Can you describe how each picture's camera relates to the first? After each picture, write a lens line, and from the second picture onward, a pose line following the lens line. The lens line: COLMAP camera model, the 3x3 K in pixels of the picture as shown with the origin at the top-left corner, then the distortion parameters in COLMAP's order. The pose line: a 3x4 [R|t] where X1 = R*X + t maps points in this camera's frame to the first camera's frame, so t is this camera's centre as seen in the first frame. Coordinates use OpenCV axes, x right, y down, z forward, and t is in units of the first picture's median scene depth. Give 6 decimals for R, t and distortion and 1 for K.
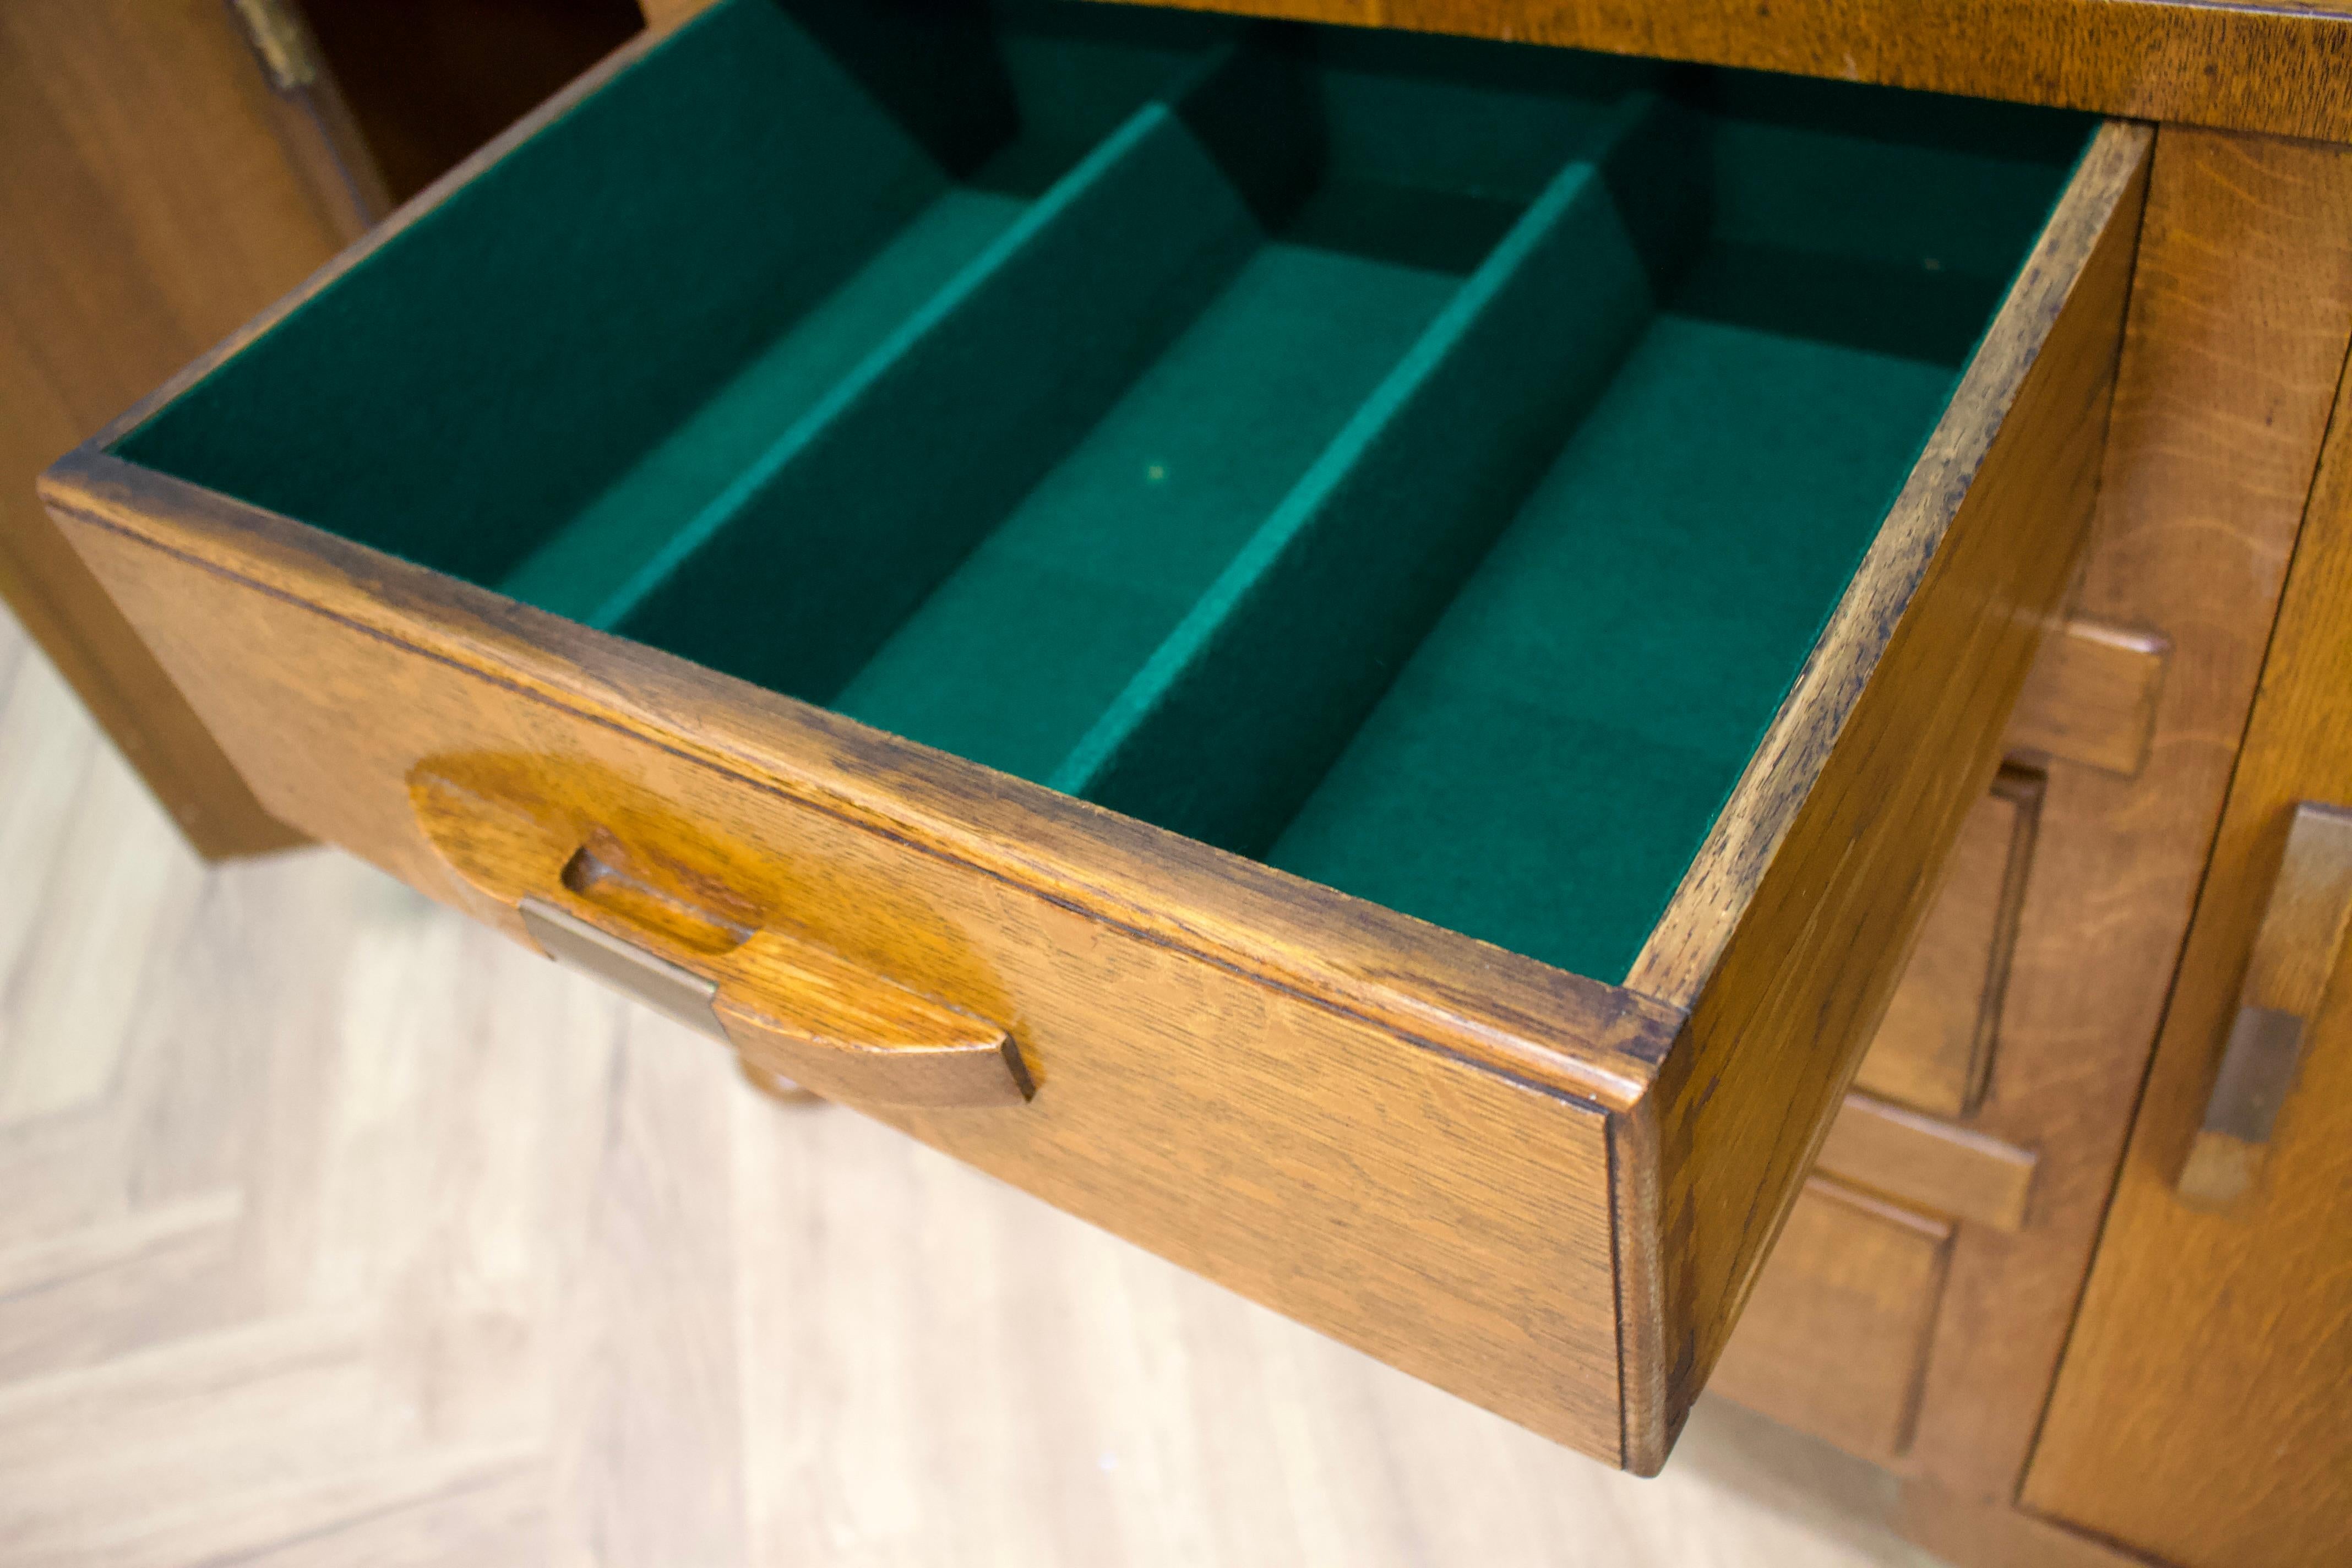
lens RADIAL K [[1965.5, 0, 1174.0], [0, 1965.5, 803.7], [0, 0, 1]] dist [-0.152875, 0.107751]
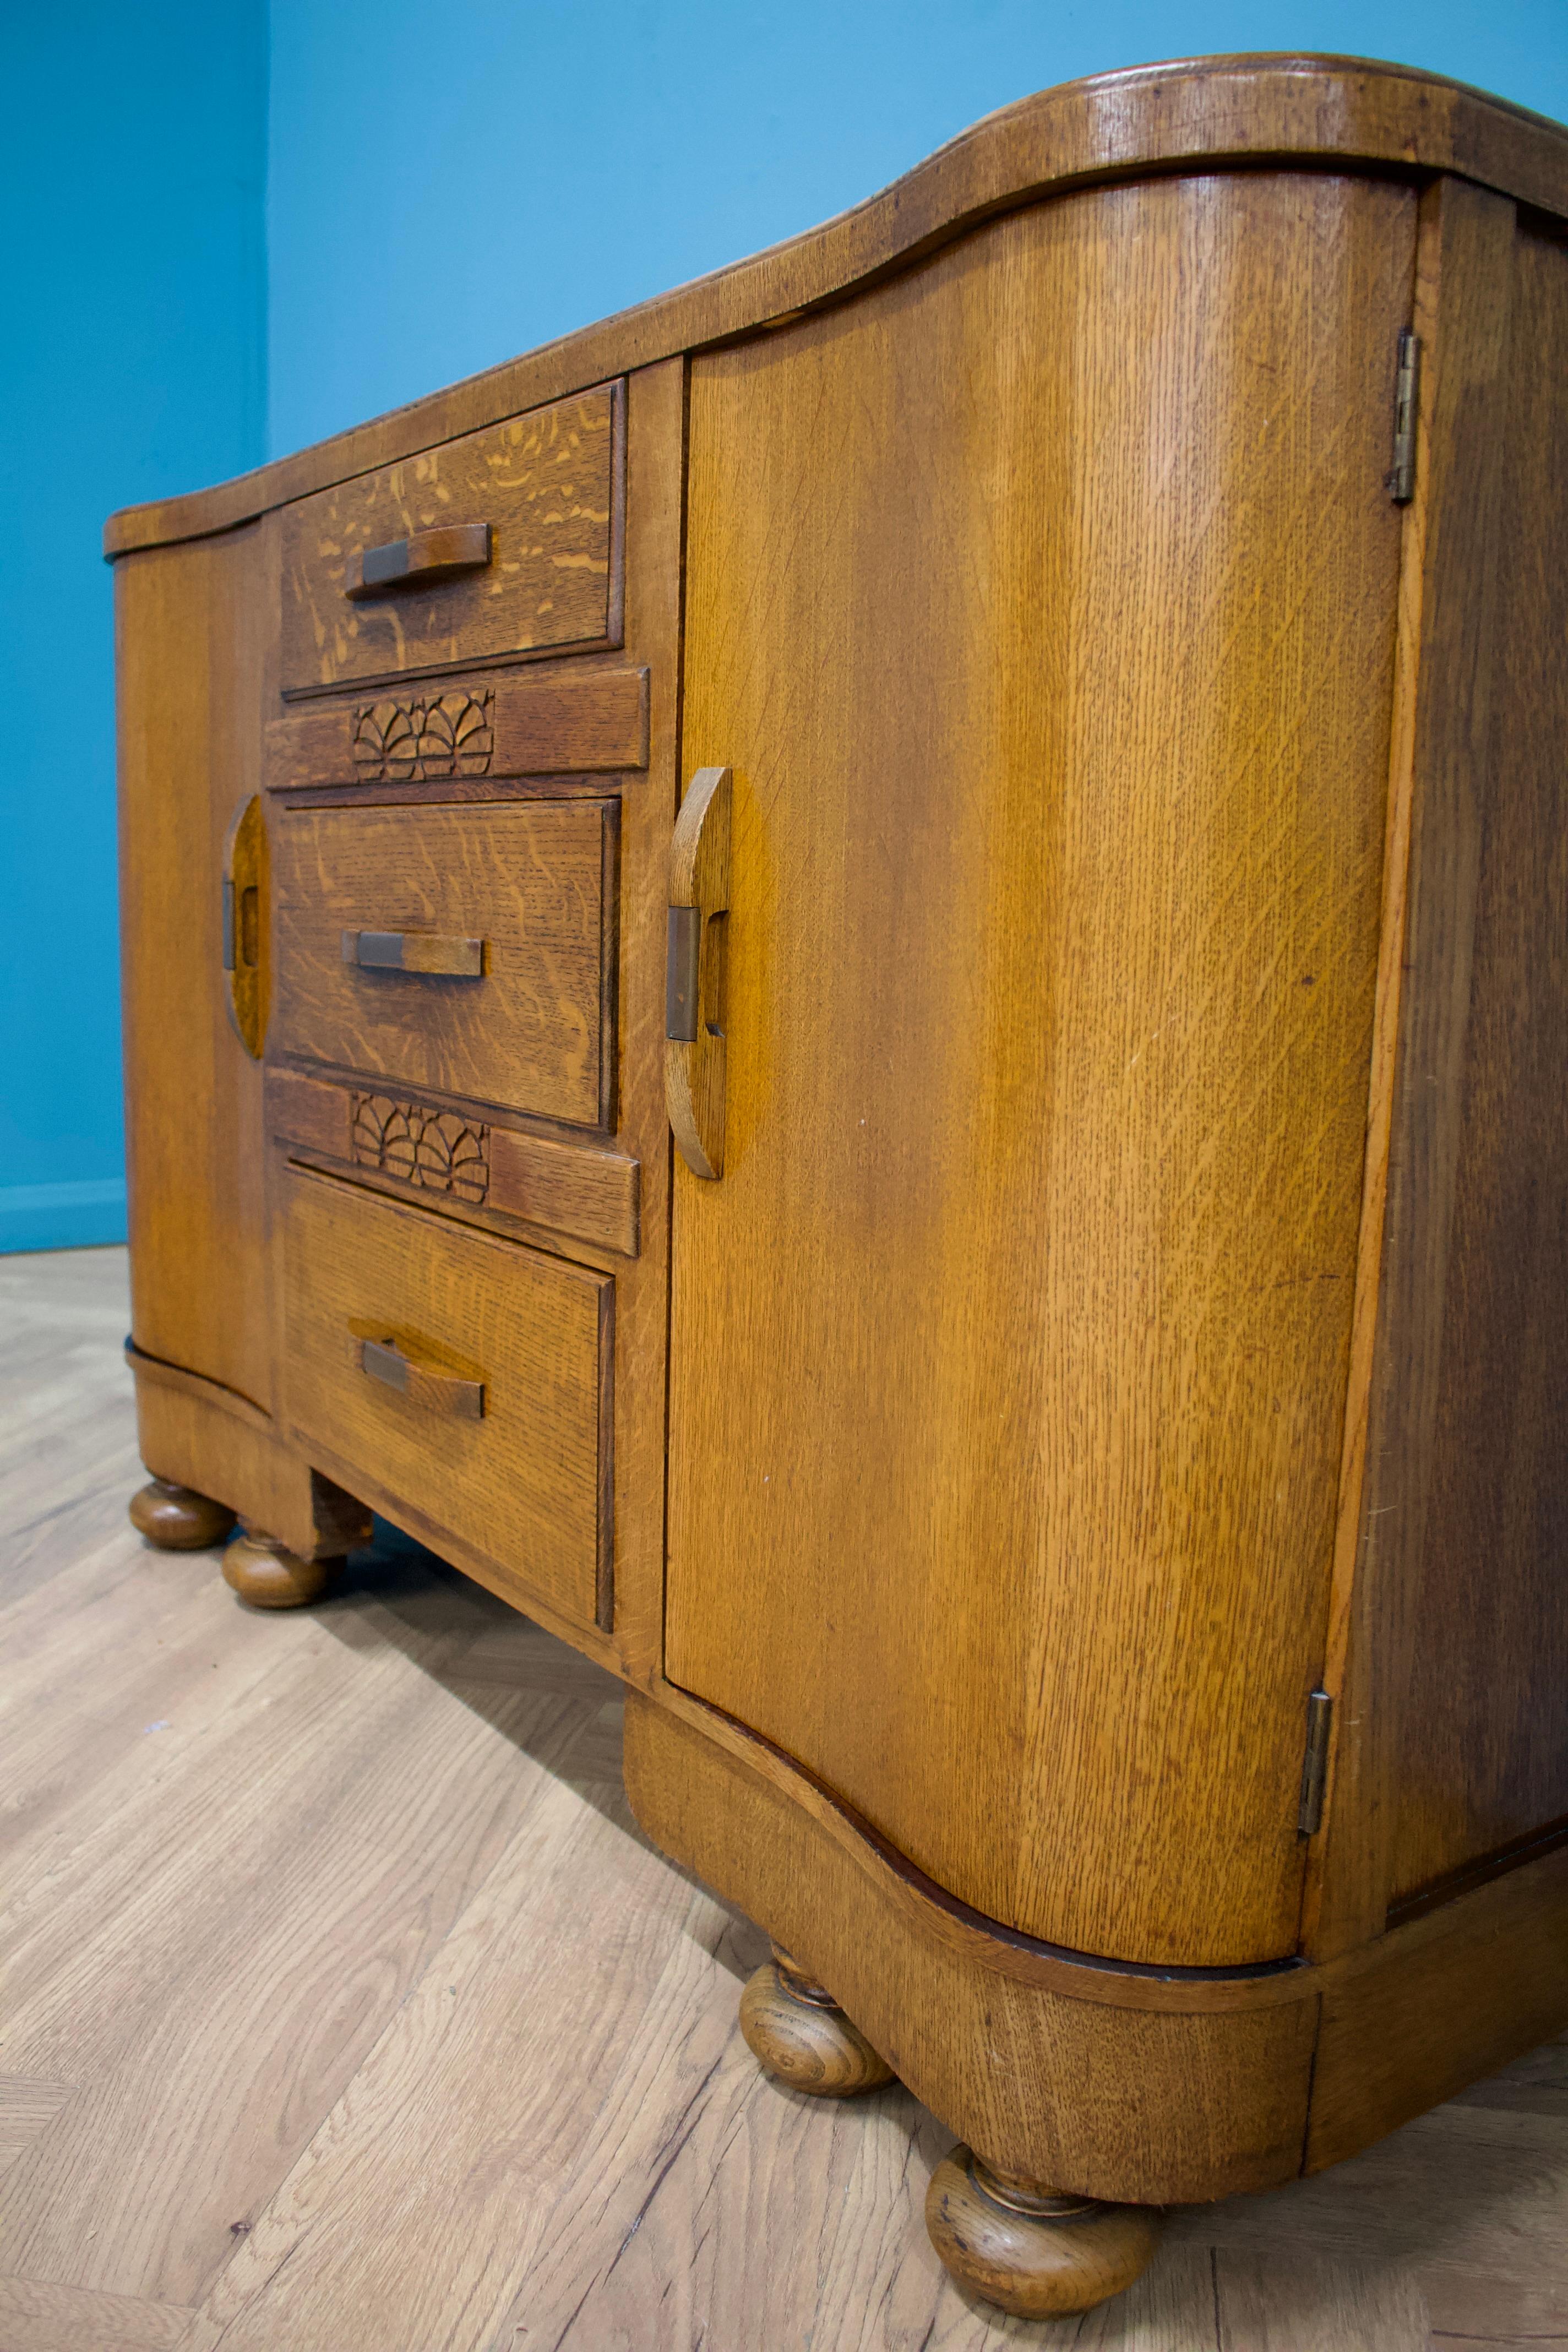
lens RADIAL K [[1965.5, 0, 796.5], [0, 1965.5, 1173.4], [0, 0, 1]] dist [-0.152875, 0.107751]
pose [[0.916010, 0.253478, -0.310924, 1.050300], [-0.385366, 0.771326, -0.506507, 0.912732], [0.111435, 0.583785, 0.804225, -0.156457]]
